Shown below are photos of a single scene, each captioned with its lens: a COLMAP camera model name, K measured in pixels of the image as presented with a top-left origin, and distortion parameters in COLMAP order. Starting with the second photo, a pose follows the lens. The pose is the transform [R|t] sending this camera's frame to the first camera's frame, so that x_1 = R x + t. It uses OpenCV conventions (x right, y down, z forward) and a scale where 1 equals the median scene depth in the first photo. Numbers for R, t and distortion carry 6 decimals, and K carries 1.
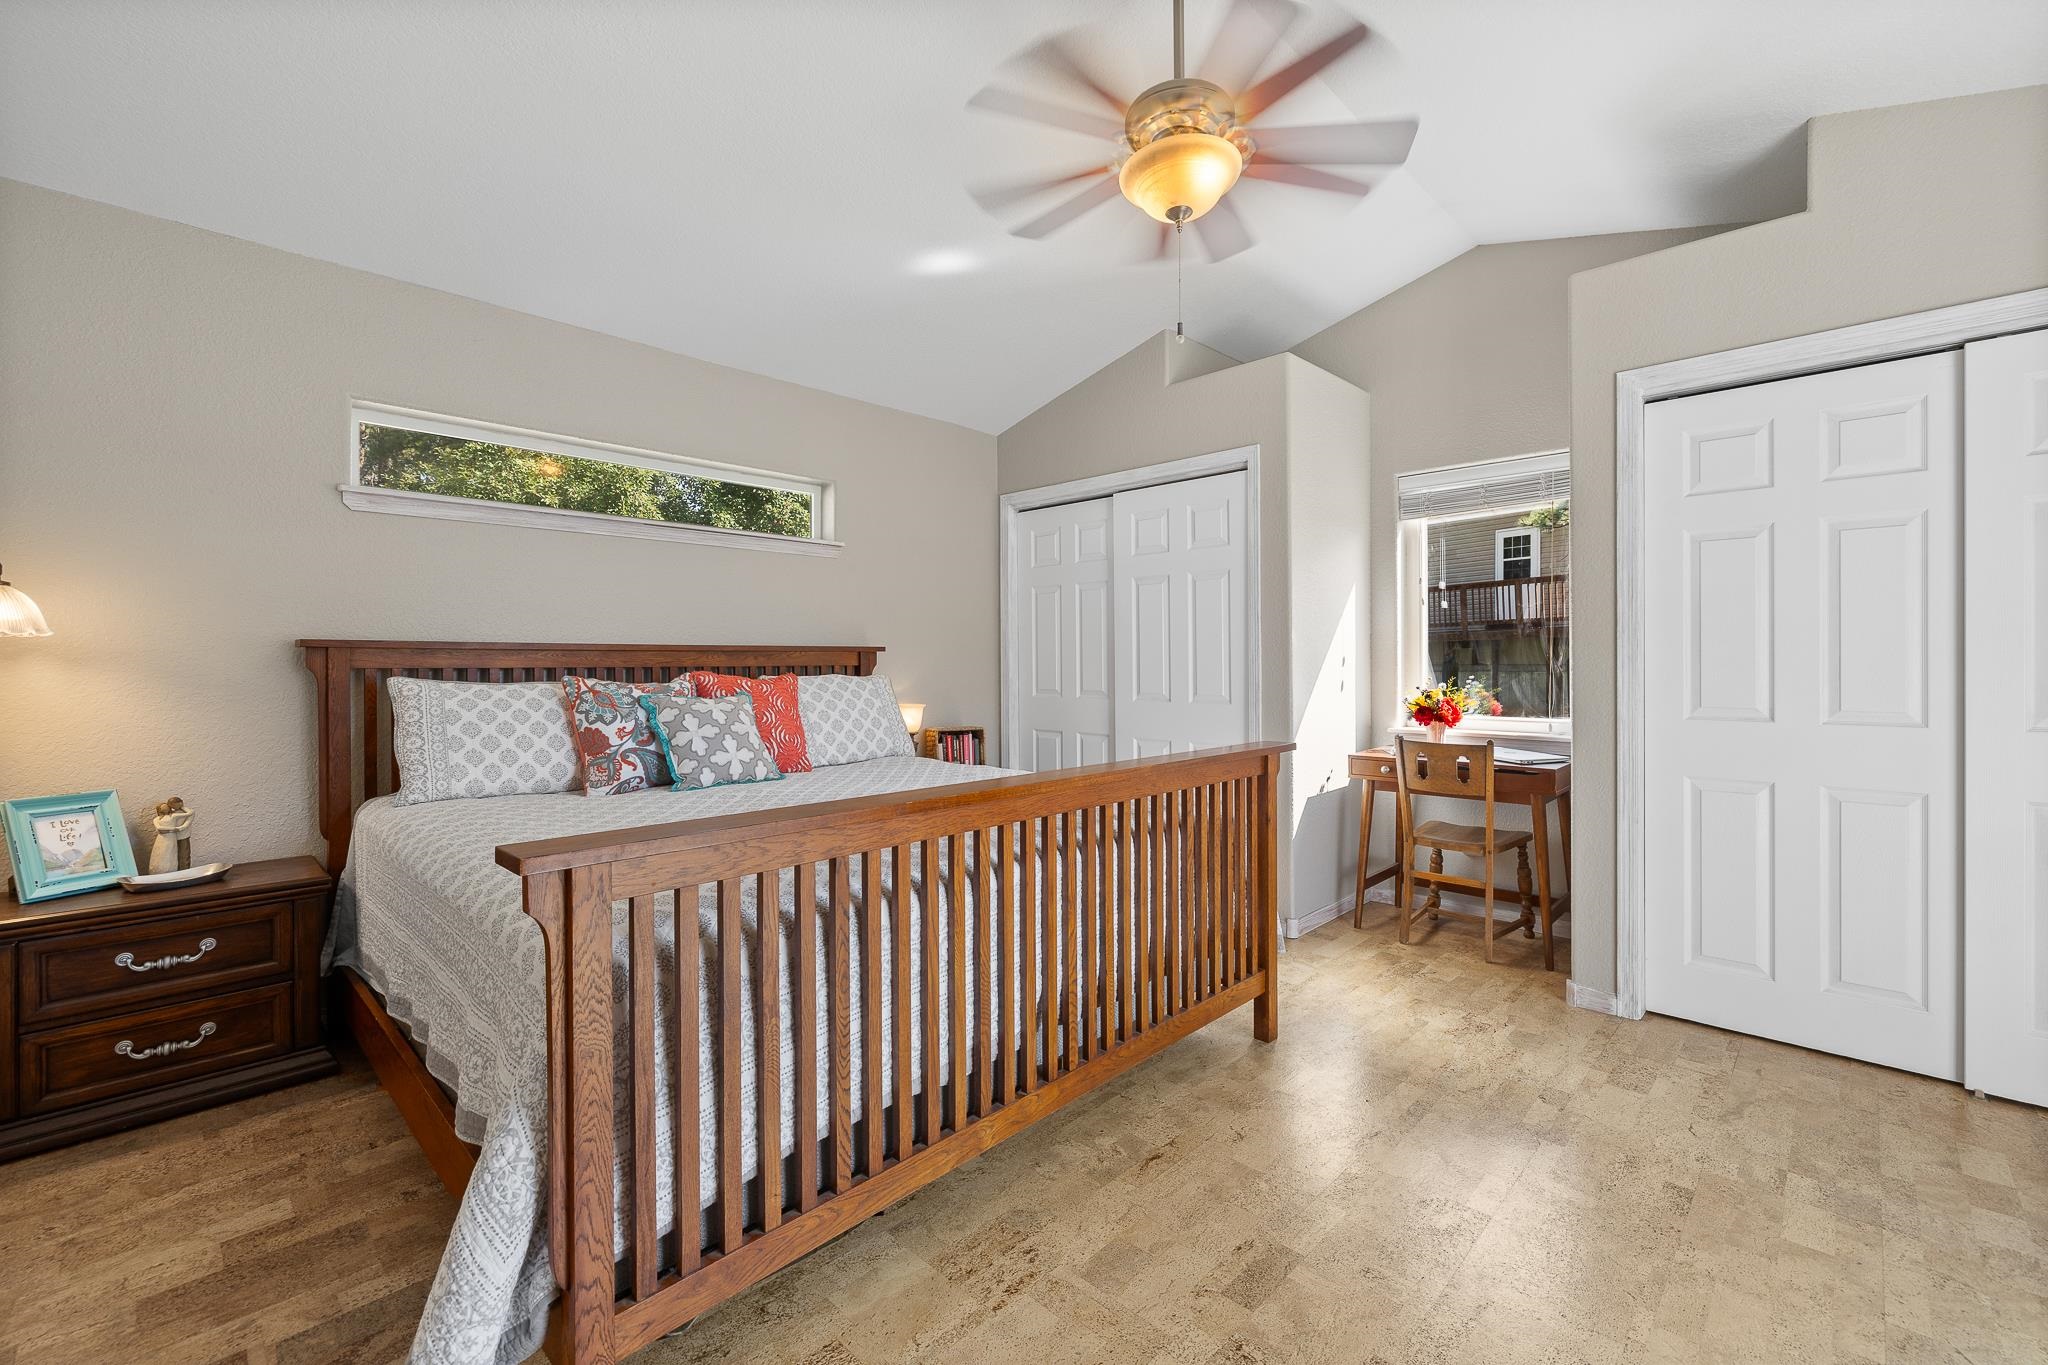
lens RADIAL K [[853.2, 0, 1032.0], [0, 853.2, 664.6], [0, 0, 1]] dist [-0.000268, 0.000380]
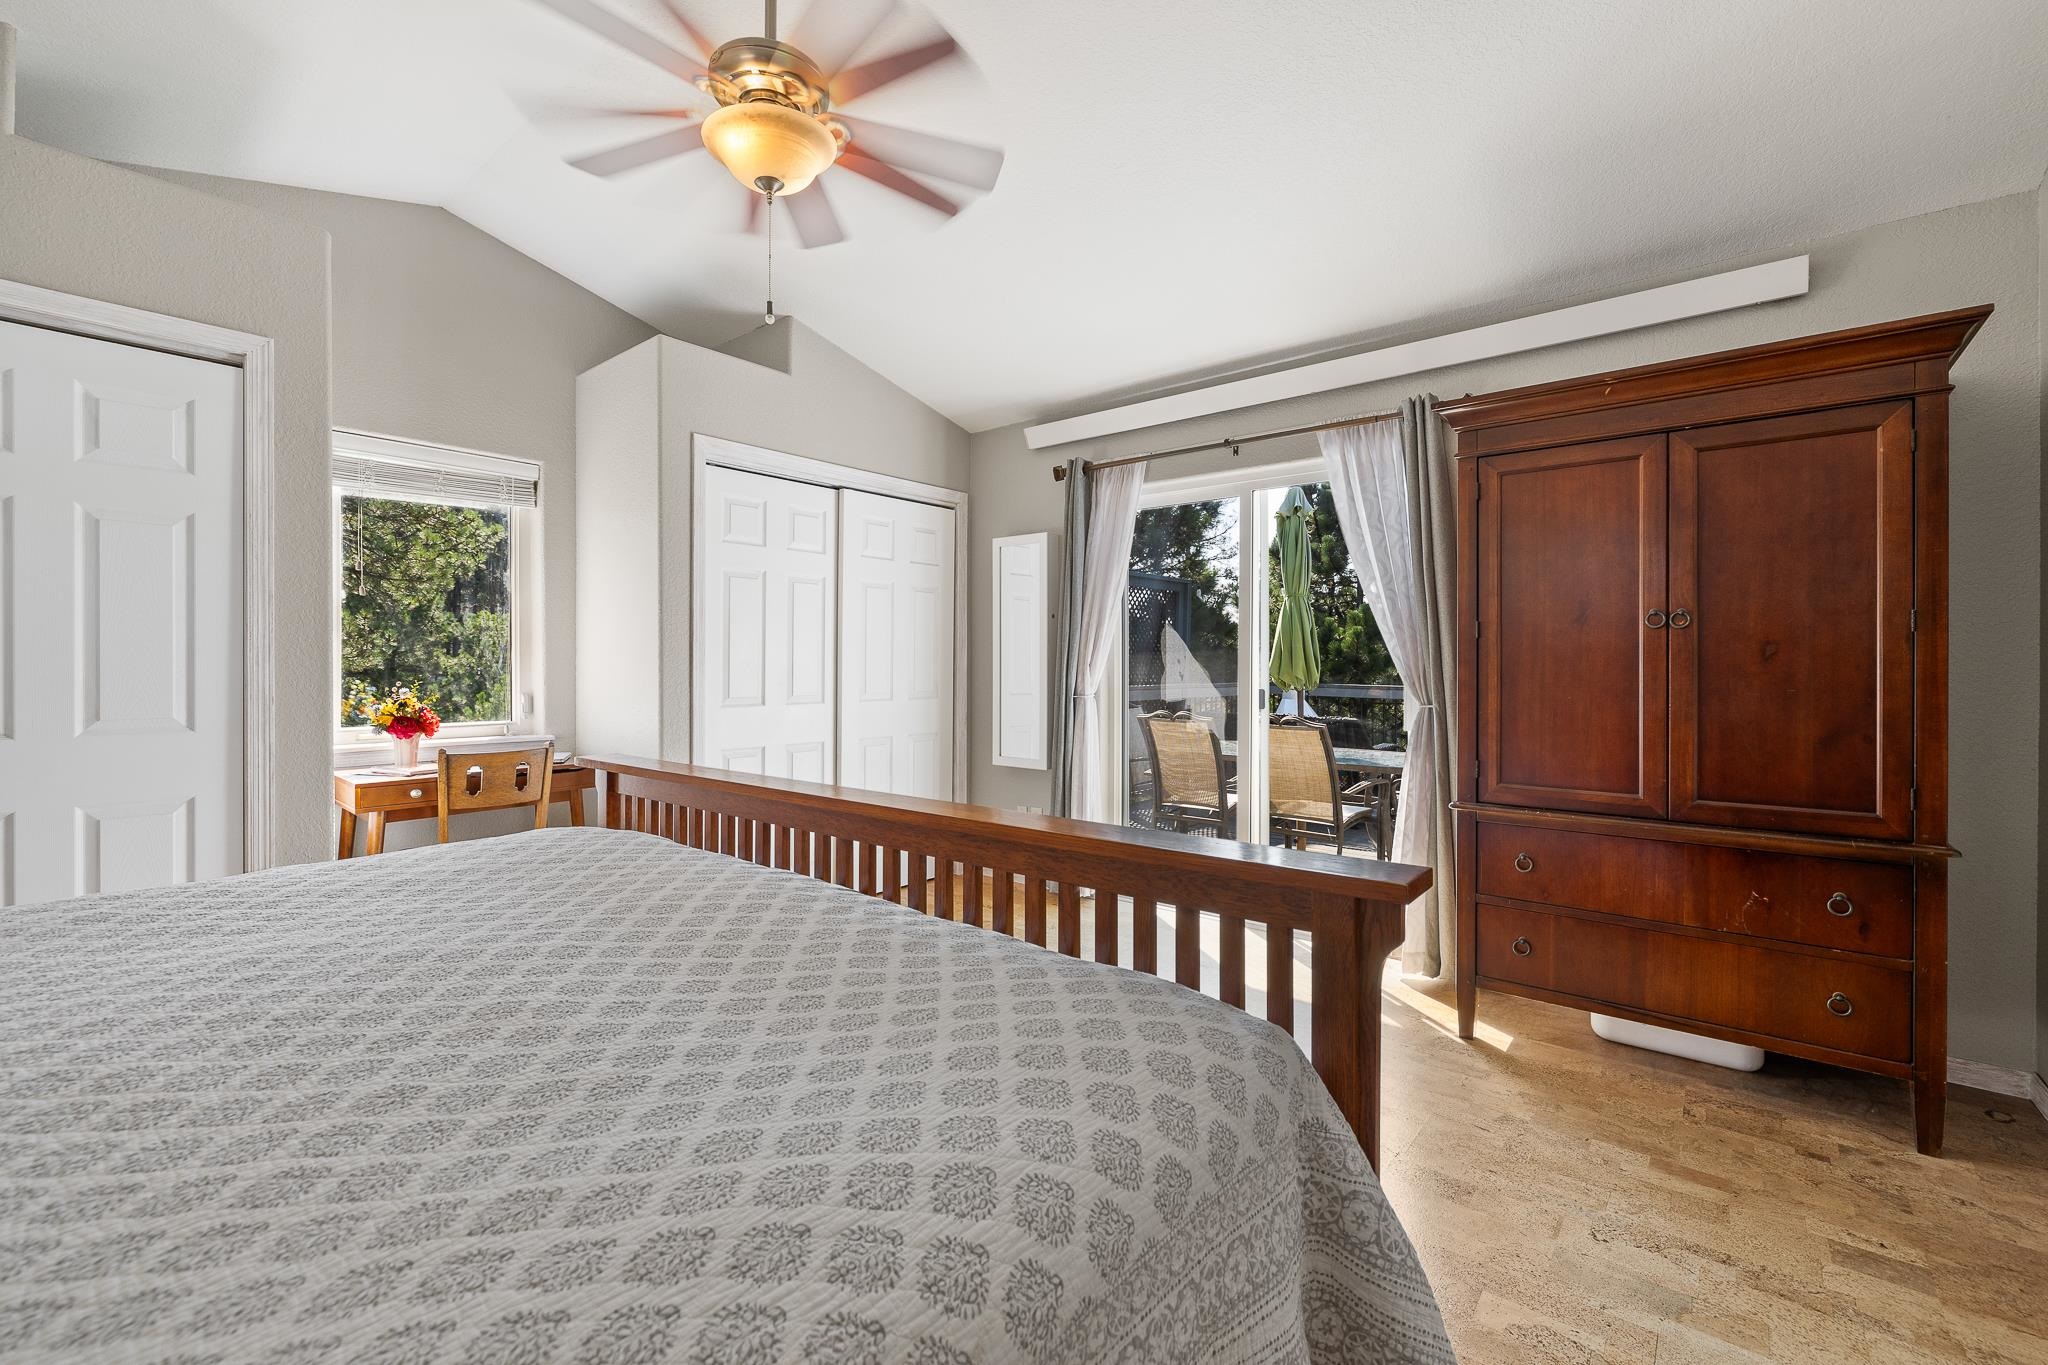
lens RADIAL K [[873.2, 0, 1029.4], [0, 873.2, 659.0], [0, 0, 1]] dist [0.020141, 0.000127]
pose [[-0.075814, 0.006513, 0.997101, -0.622430], [0.002752, 0.999976, -0.006323, -0.001158], [-0.997118, 0.002265, -0.075830, 0.593562]]
